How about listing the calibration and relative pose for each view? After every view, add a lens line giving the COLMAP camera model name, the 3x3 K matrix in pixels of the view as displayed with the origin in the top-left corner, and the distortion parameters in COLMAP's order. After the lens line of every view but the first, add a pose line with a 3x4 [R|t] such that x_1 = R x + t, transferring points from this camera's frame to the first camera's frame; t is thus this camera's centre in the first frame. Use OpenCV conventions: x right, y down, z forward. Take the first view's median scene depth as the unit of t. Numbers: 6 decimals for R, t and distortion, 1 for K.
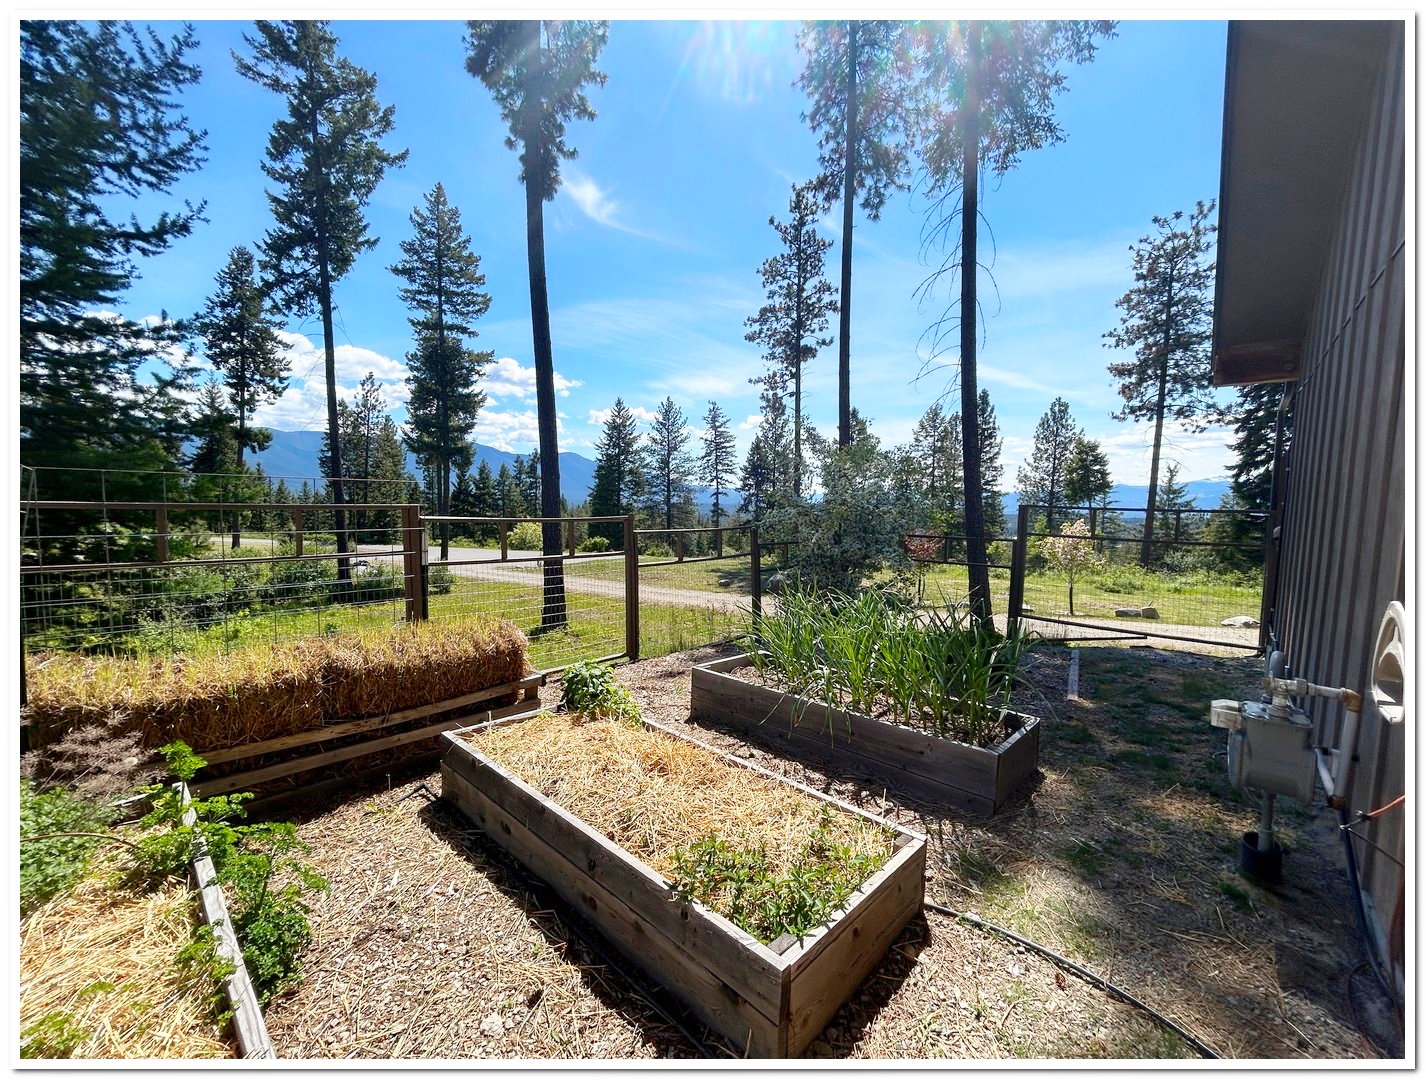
lens RADIAL K [[562.3, 0, 709.6], [0, 562.3, 538.0], [0, 0, 1]] dist [-0.000773, 0.000787]
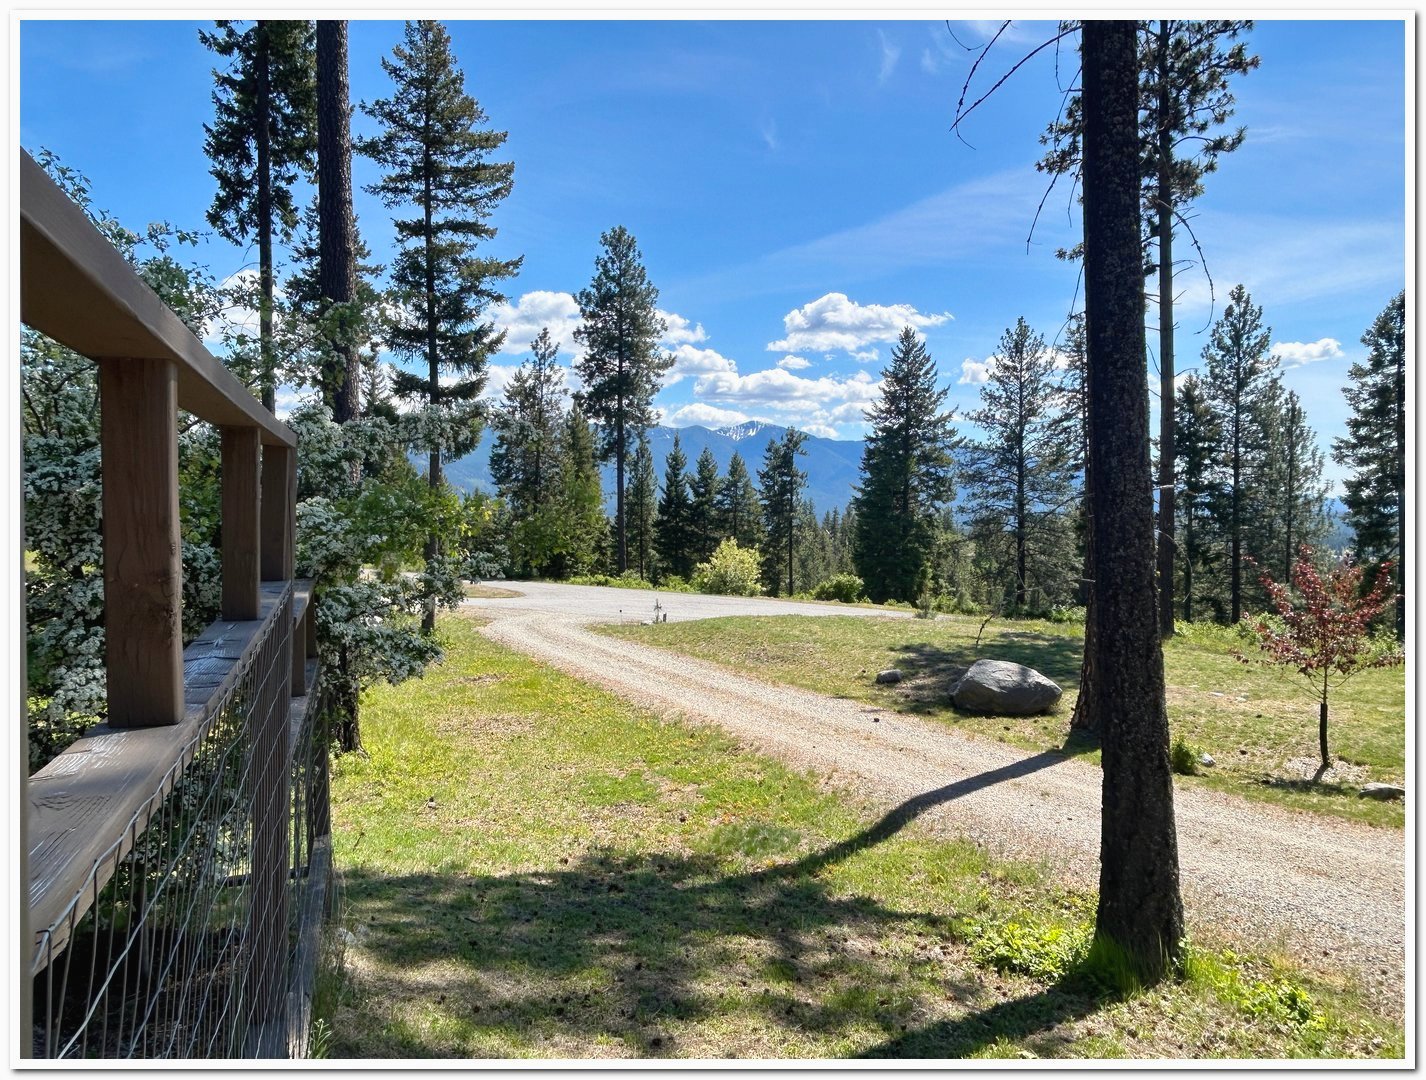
lens RADIAL K [[938.5, 0, 713.0], [0, 938.5, 540.0], [0, 0, 1]] dist [-0.004487, -0.002642]
pose [[0.894149, -0.004992, -0.447742, 0.099737], [-0.011651, 0.999340, -0.034410, -0.001533], [0.447618, 0.035984, 0.893501, 0.093181]]
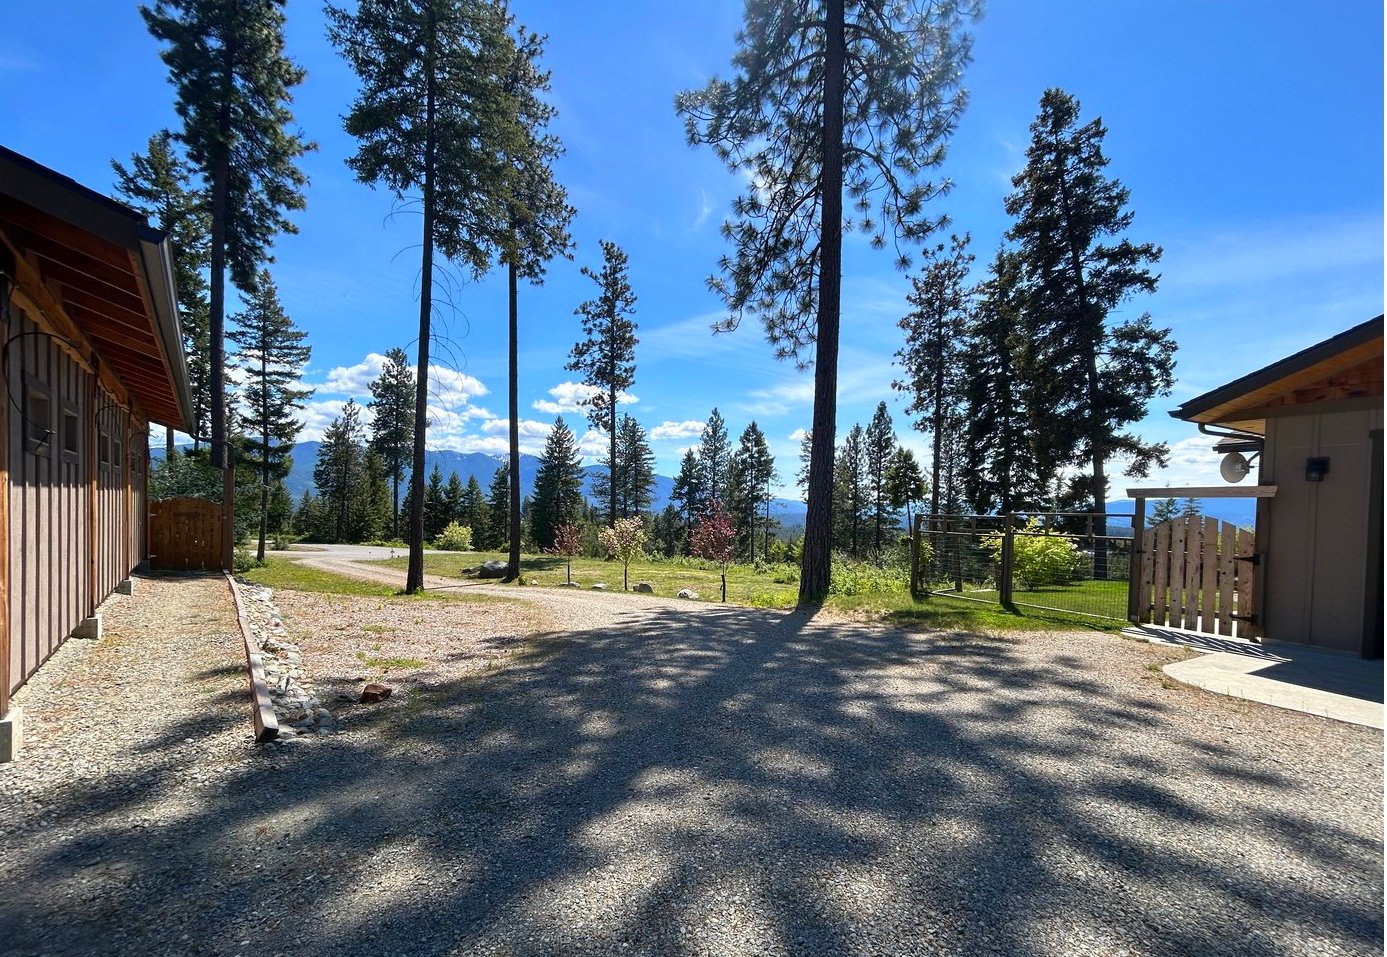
lens RADIAL K [[557.2, 0, 689.9], [0, 557.2, 518.7], [0, 0, 1]] dist [-0.000574, 0.000271]
pose [[0.993401, 0.000156, -0.114696, 0.263655], [-0.006023, 0.998690, -0.050808, 0.011045], [0.114538, 0.051163, 0.992100, -0.068304]]
